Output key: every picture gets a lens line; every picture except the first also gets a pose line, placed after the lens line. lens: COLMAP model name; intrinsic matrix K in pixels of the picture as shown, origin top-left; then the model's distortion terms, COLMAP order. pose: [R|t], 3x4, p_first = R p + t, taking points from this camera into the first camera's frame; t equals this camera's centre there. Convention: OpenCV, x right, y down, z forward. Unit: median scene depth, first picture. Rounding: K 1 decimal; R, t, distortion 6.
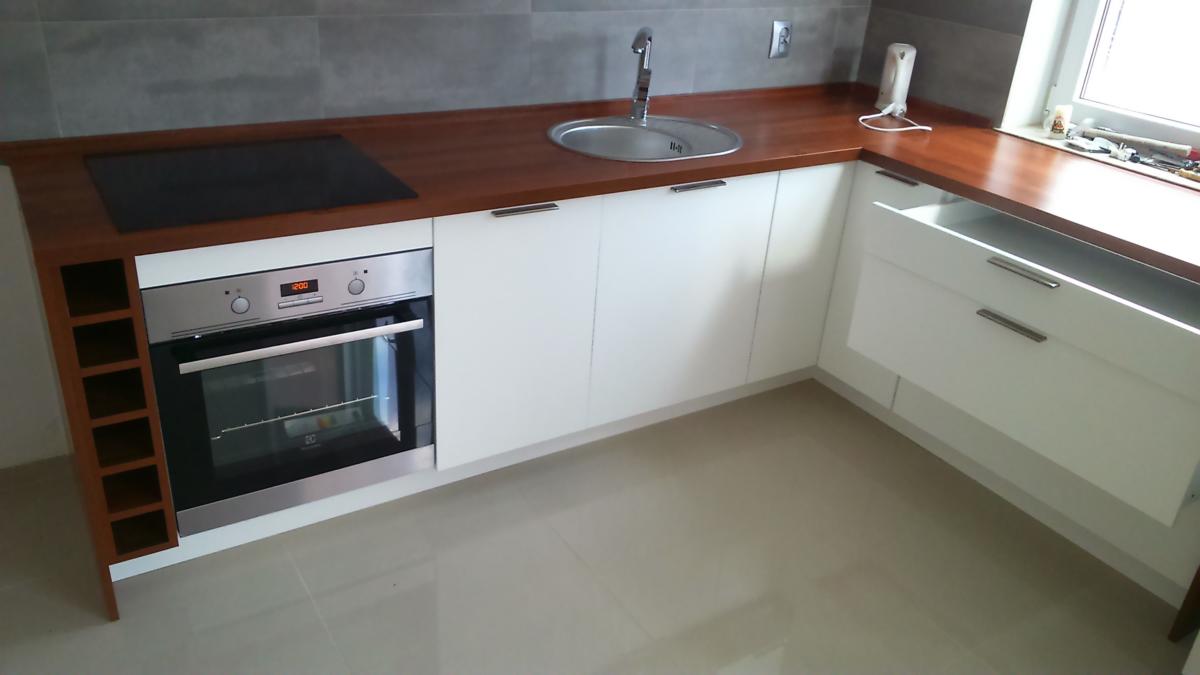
lens RADIAL K [[953.7, 0, 600.0], [0, 953.7, 337.5], [0, 0, 1]] dist [0.060046, -0.133167]
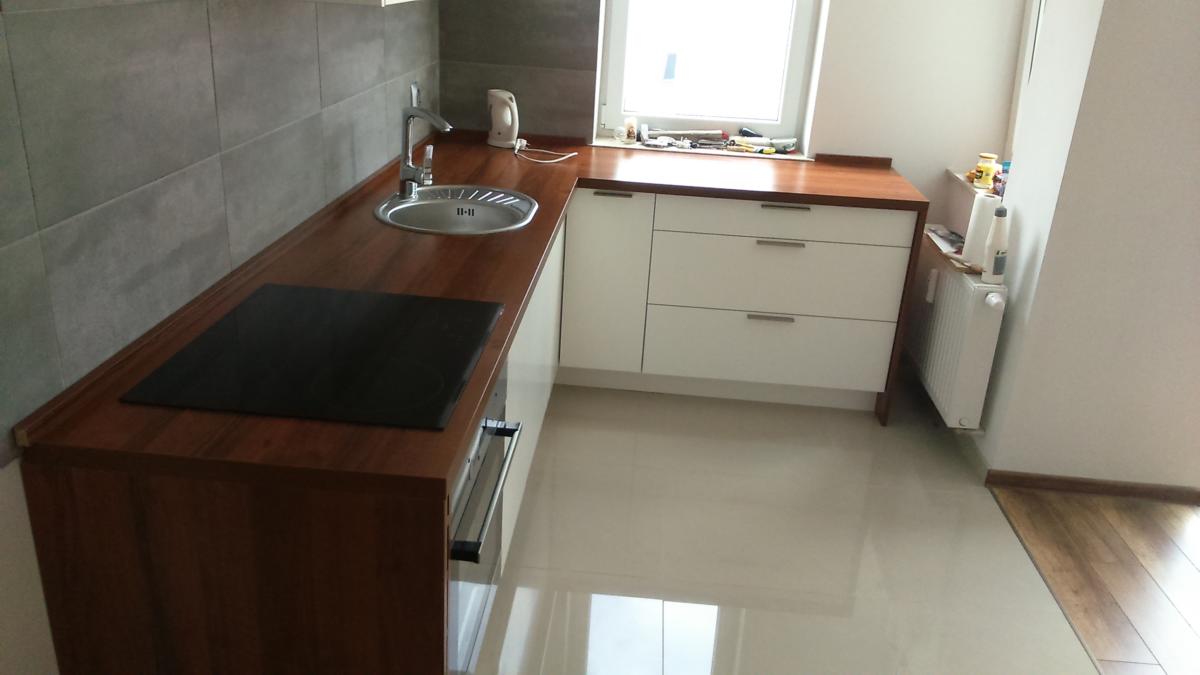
lens RADIAL K [[953.7, 0, 600.0], [0, 953.7, 337.5], [0, 0, 1]] dist [0.060046, -0.133167]
pose [[0.580950, -0.326774, 0.745464, -0.672160], [0.339122, 0.929767, 0.143281, -0.170792], [-0.739928, 0.169564, 0.650964, 0.222000]]
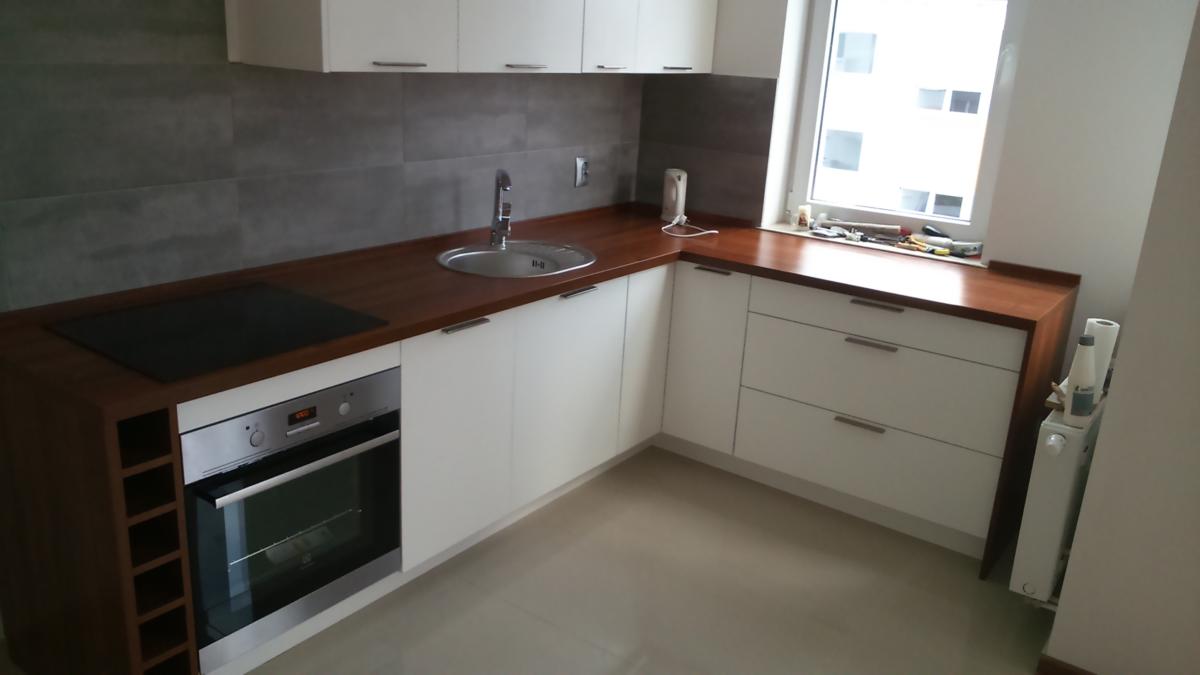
lens RADIAL K [[953.7, 0, 600.0], [0, 953.7, 337.5], [0, 0, 1]] dist [0.060046, -0.133167]
pose [[0.930023, -0.125490, 0.345413, -0.271102], [0.168593, 0.980843, -0.097591, 0.018998], [-0.326549, 0.148996, 0.933363, -0.119323]]
